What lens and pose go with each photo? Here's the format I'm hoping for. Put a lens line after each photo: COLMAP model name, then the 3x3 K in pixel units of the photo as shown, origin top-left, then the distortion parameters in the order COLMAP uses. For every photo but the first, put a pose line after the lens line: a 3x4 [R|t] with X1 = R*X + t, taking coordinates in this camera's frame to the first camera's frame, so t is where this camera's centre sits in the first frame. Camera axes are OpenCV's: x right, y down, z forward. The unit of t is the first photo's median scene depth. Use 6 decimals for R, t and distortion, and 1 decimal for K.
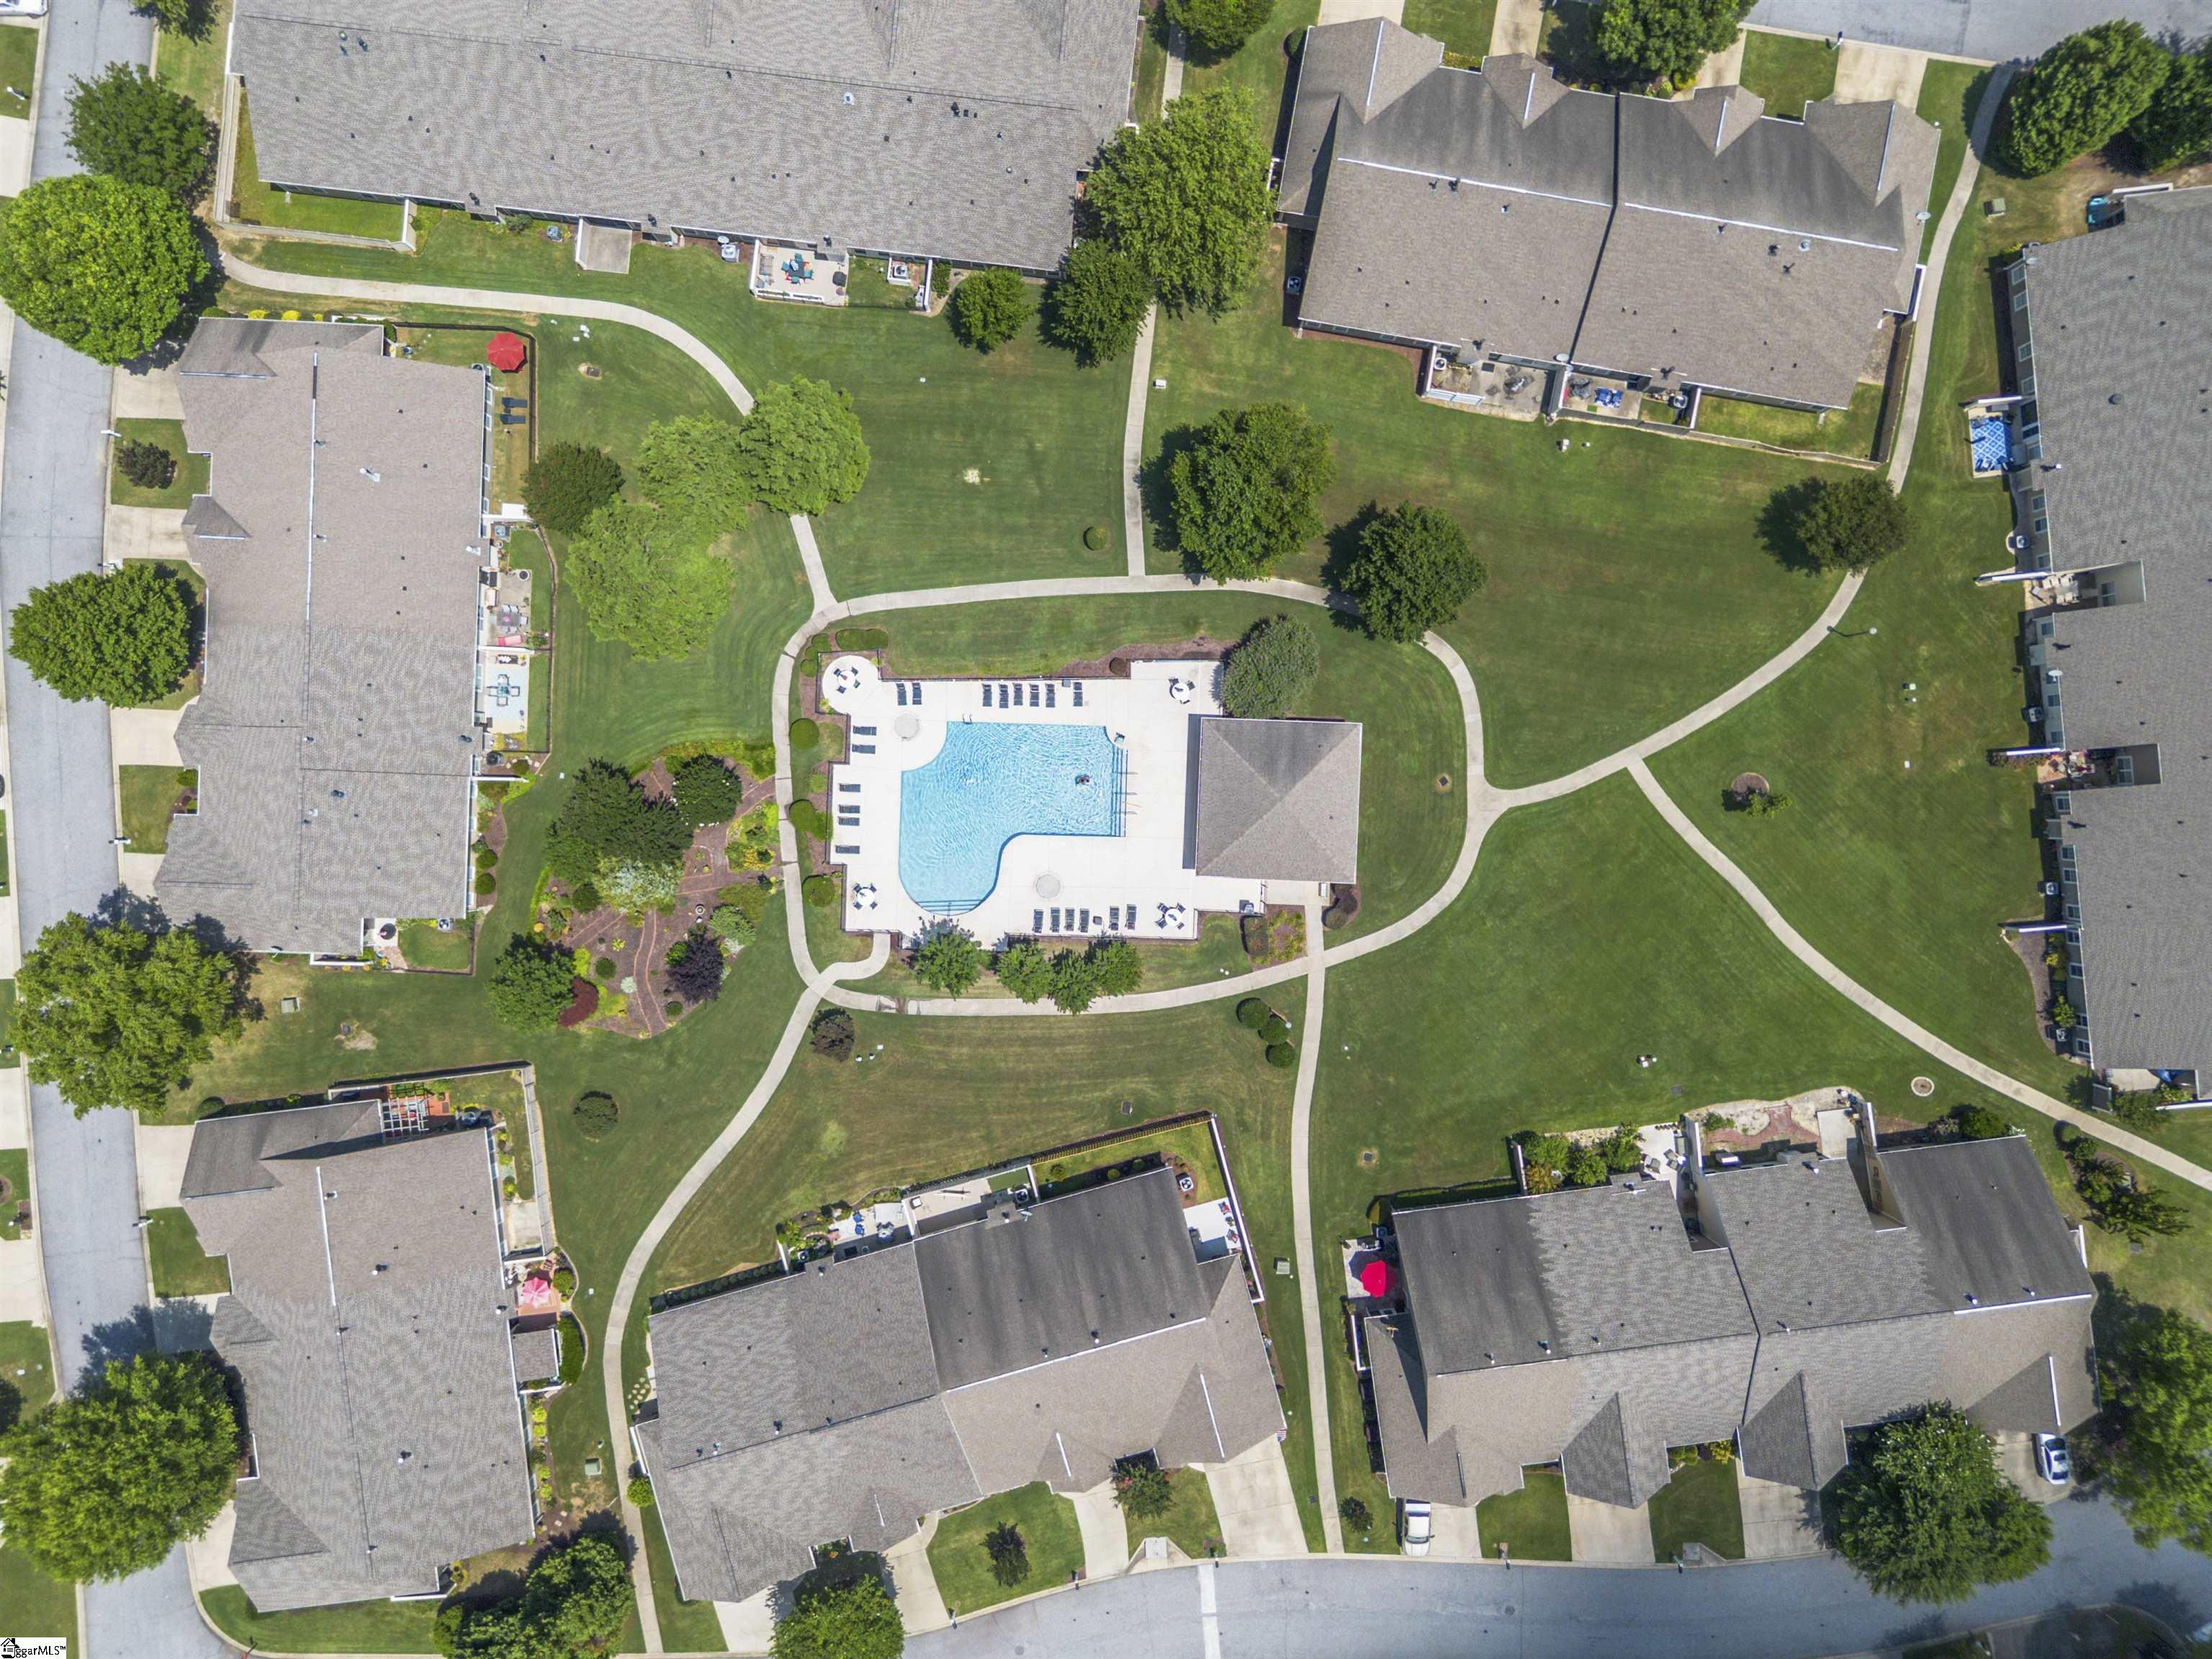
lens RADIAL K [[1548.1, 0, 1104.8], [0, 1548.1, 833.2], [0, 0, 1]] dist [-0.012557, -0.003452]
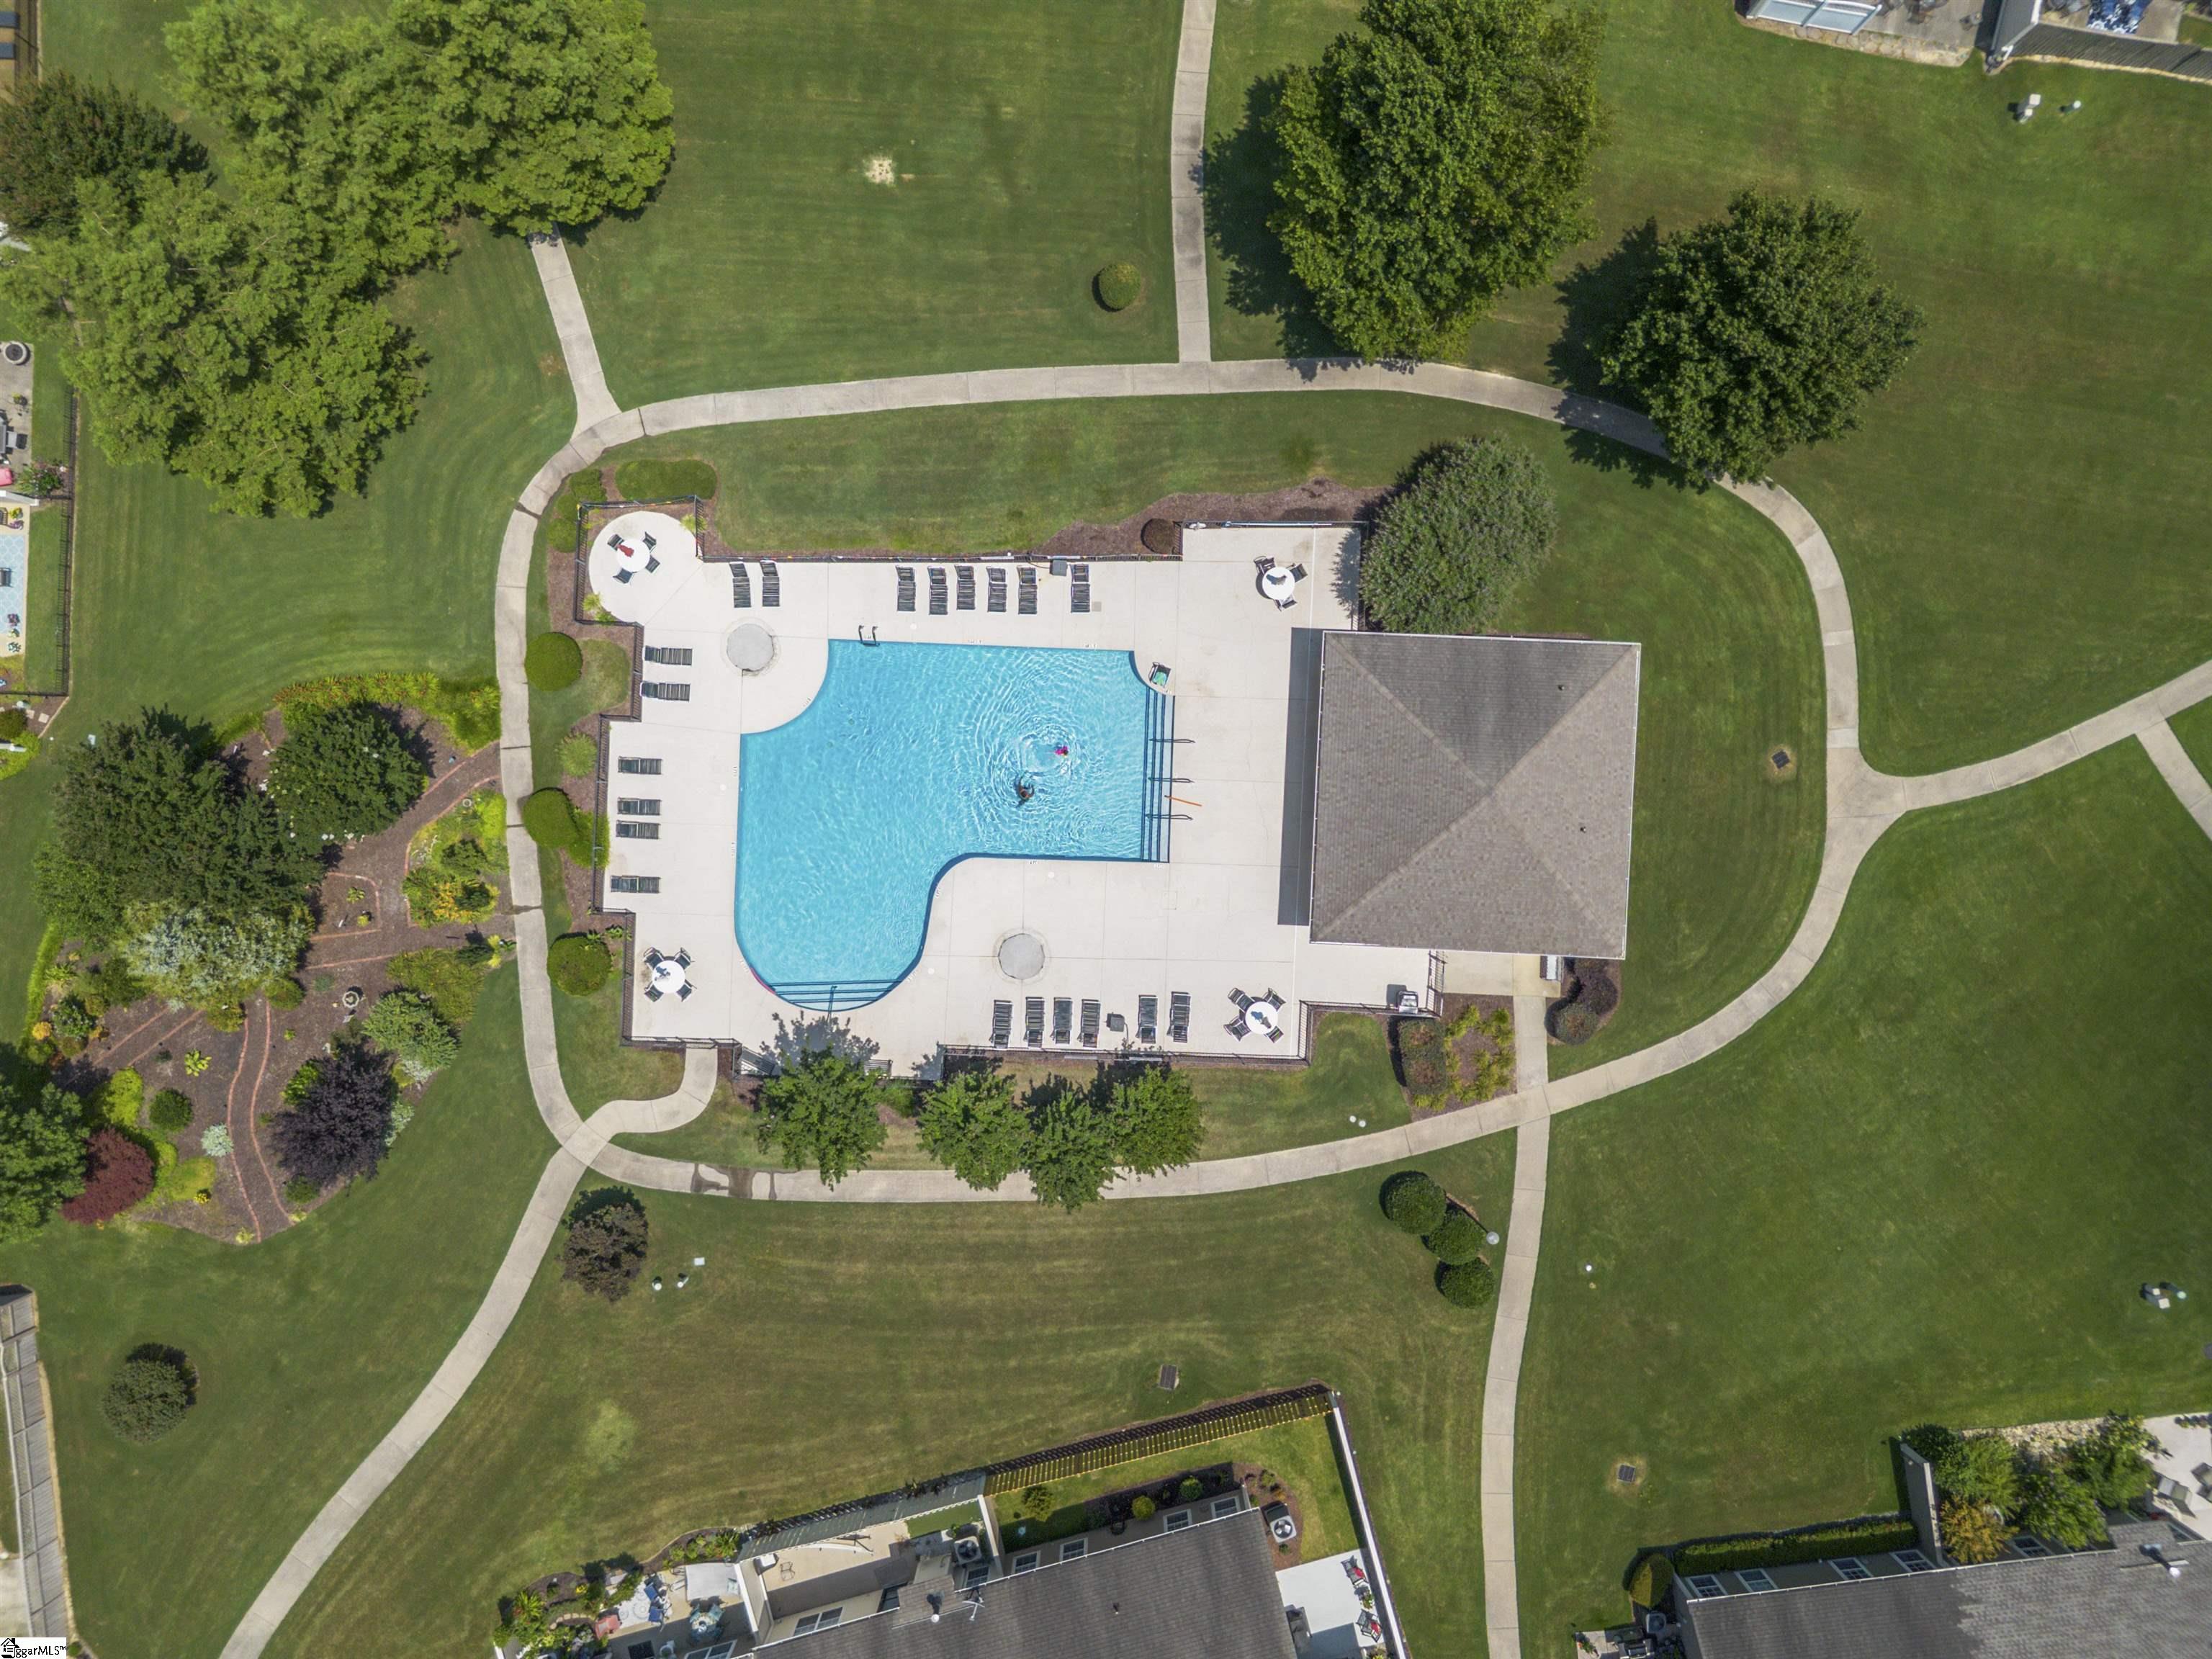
lens RADIAL K [[1548.1, 0, 1108.4], [0, 1548.1, 824.6], [0, 0, 1]] dist [-0.012557, -0.003452]
pose [[0.999980, 0.005469, 0.003103, -0.009144], [-0.005475, 0.999983, 0.002014, -0.011472], [-0.003092, -0.002031, 0.999993, 0.479299]]
